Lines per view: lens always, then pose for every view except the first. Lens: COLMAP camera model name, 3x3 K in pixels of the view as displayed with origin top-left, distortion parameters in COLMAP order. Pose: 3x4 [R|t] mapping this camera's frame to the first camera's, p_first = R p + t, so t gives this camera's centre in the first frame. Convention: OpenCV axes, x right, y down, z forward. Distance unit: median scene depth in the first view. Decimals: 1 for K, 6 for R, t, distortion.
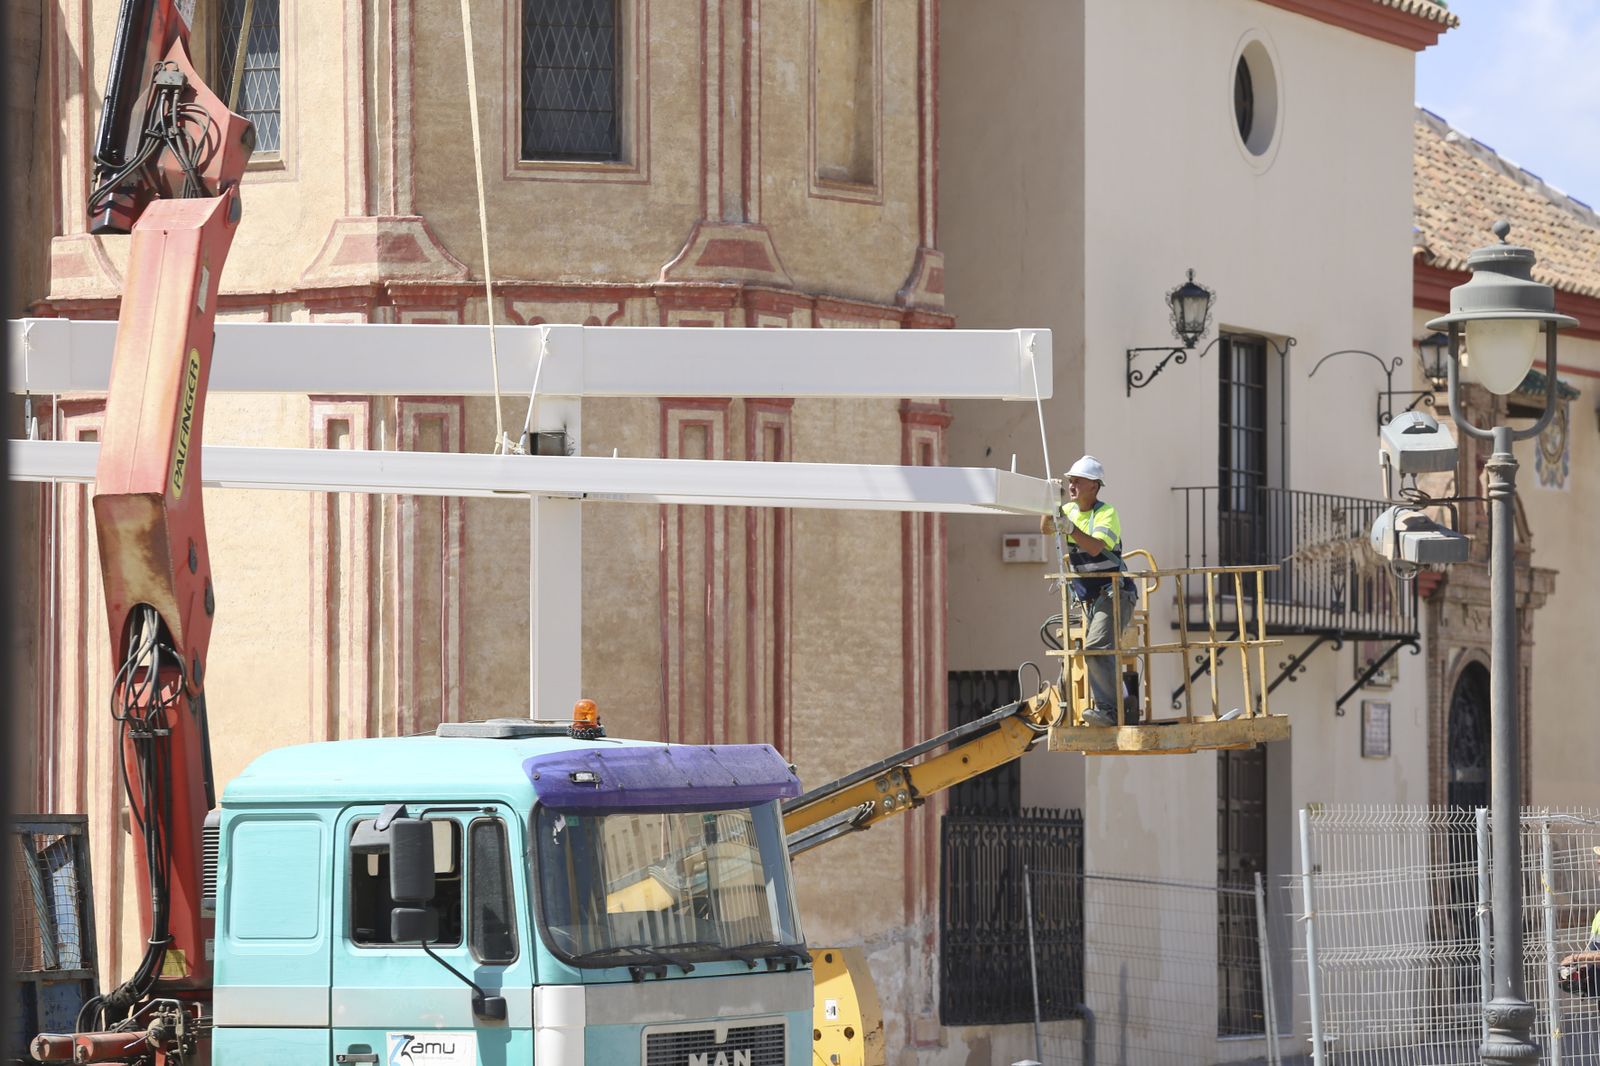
lens RADIAL K [[6545.9, 0, 801.0], [0, 6545.9, 532.4], [0, 0, 1]] dist [0.327544, 3.076085]
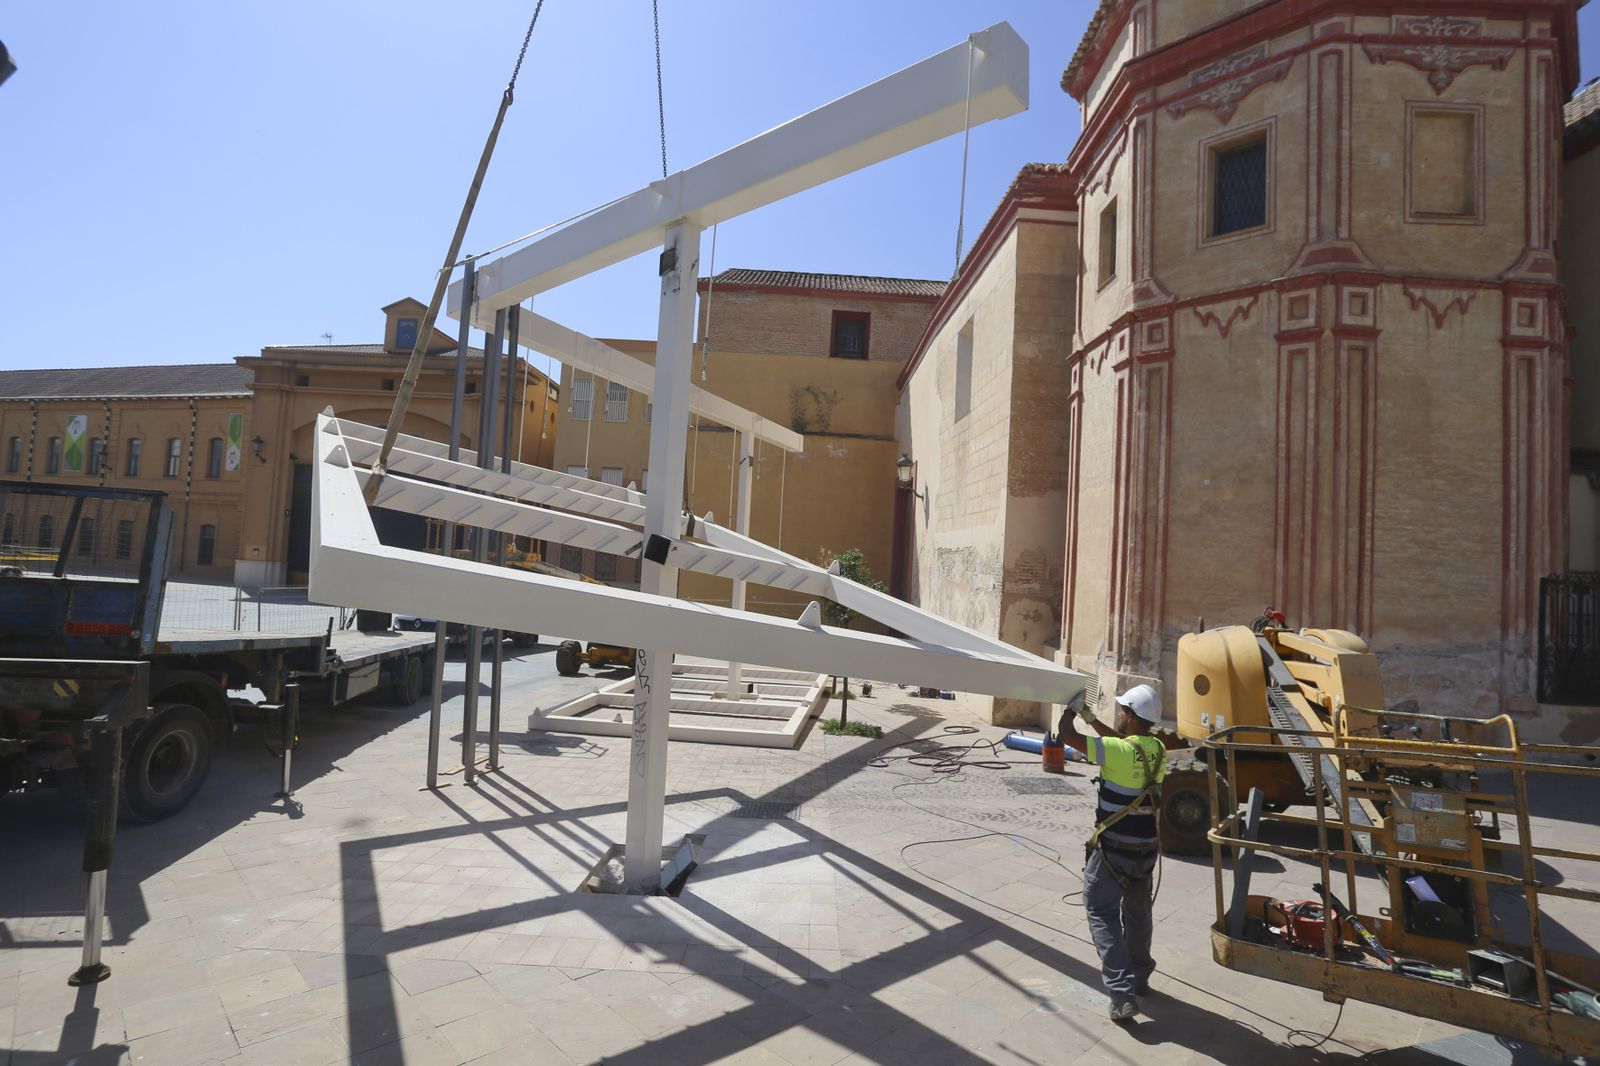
lens RADIAL K [[796.2, 0, 803.8], [0, 796.2, 528.6], [0, 0, 1]] dist [-0.067127, 0.027982]
pose [[0.496646, -0.013226, -0.867853, 0.101011], [-0.015161, 0.999599, -0.023910, 0.039419], [0.867821, 0.025033, 0.496246, 0.761956]]
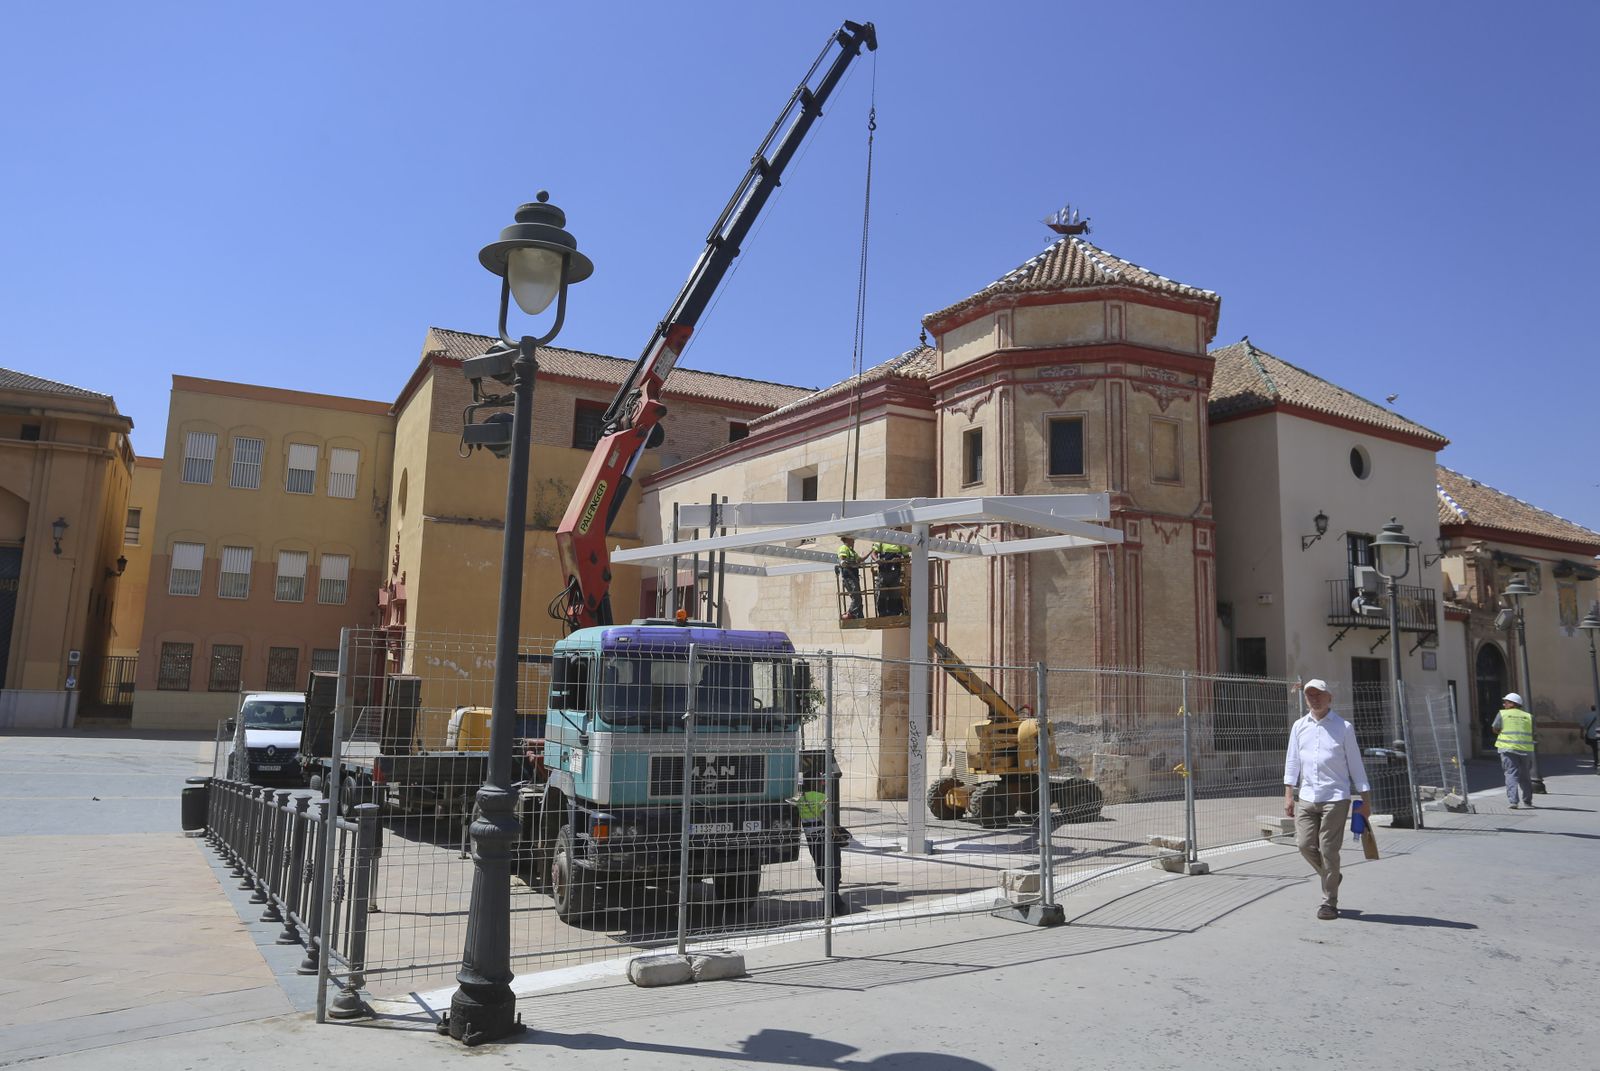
lens RADIAL K [[1118.5, 0, 740.2], [0, 1118.5, 497.0], [0, 0, 1]] dist [-0.049354, 0.000530]
pose [[0.825802, -0.060508, -0.560705, 0.140071], [-0.008732, 0.992737, -0.119990, 0.021971], [0.563893, 0.103984, 0.819275, 0.447644]]
